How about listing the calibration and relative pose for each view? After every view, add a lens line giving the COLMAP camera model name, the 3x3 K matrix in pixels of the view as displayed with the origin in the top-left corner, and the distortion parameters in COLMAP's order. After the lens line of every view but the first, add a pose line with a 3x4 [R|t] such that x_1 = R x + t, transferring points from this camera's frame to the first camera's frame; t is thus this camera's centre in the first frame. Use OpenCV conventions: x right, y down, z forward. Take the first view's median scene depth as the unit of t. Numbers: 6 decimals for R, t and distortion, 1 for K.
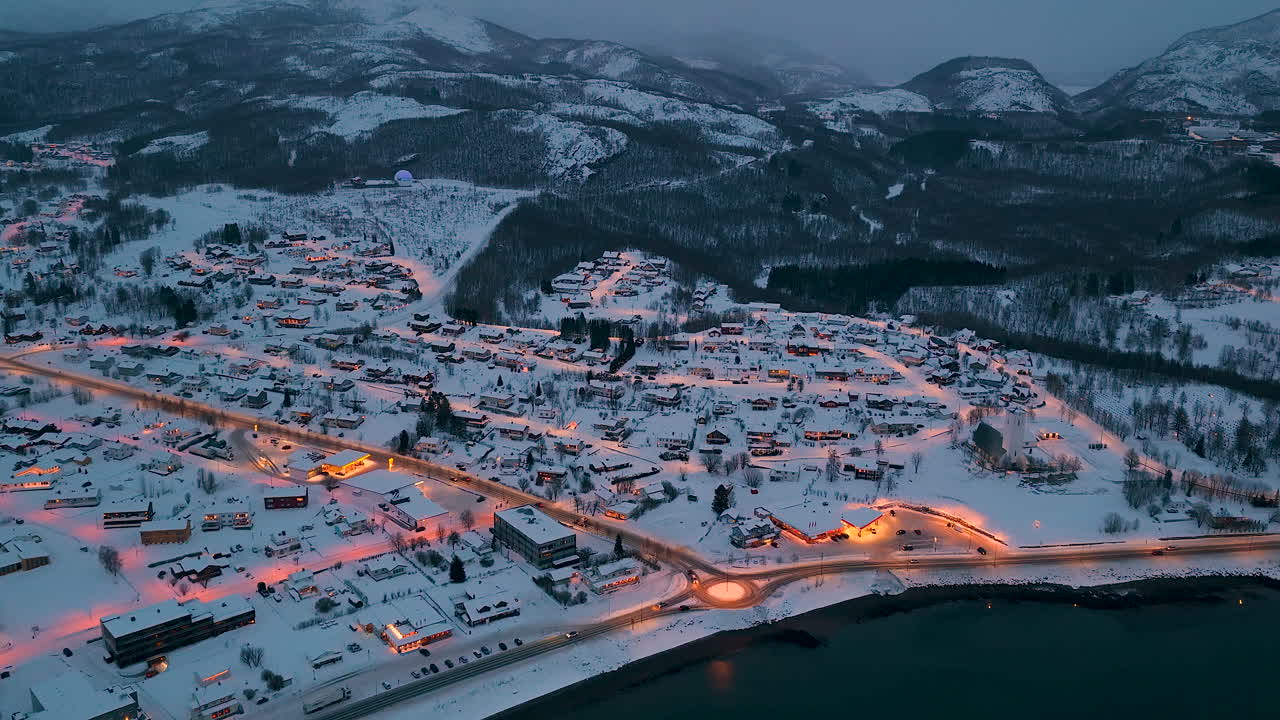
lens RADIAL K [[1082.5, 0, 640.0], [0, 1082.5, 360.0], [0, 0, 1]] dist [-0.003723, 0.008319]
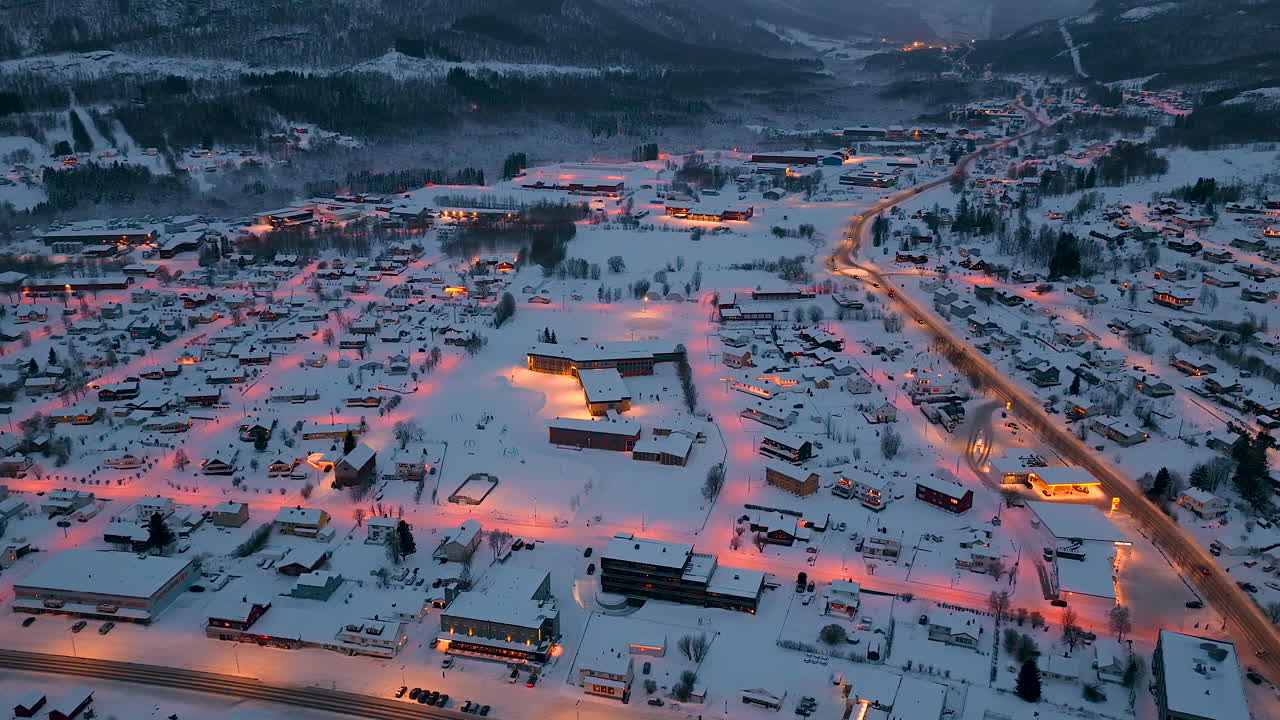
lens RADIAL K [[1082.5, 0, 640.0], [0, 1082.5, 360.0], [0, 0, 1]] dist [-0.003723, 0.008319]
pose [[0.538427, 0.252155, -0.804061, 0.140742], [-0.229587, 0.961979, 0.147939, -0.027102], [0.810793, 0.104948, 0.575847, 0.321289]]
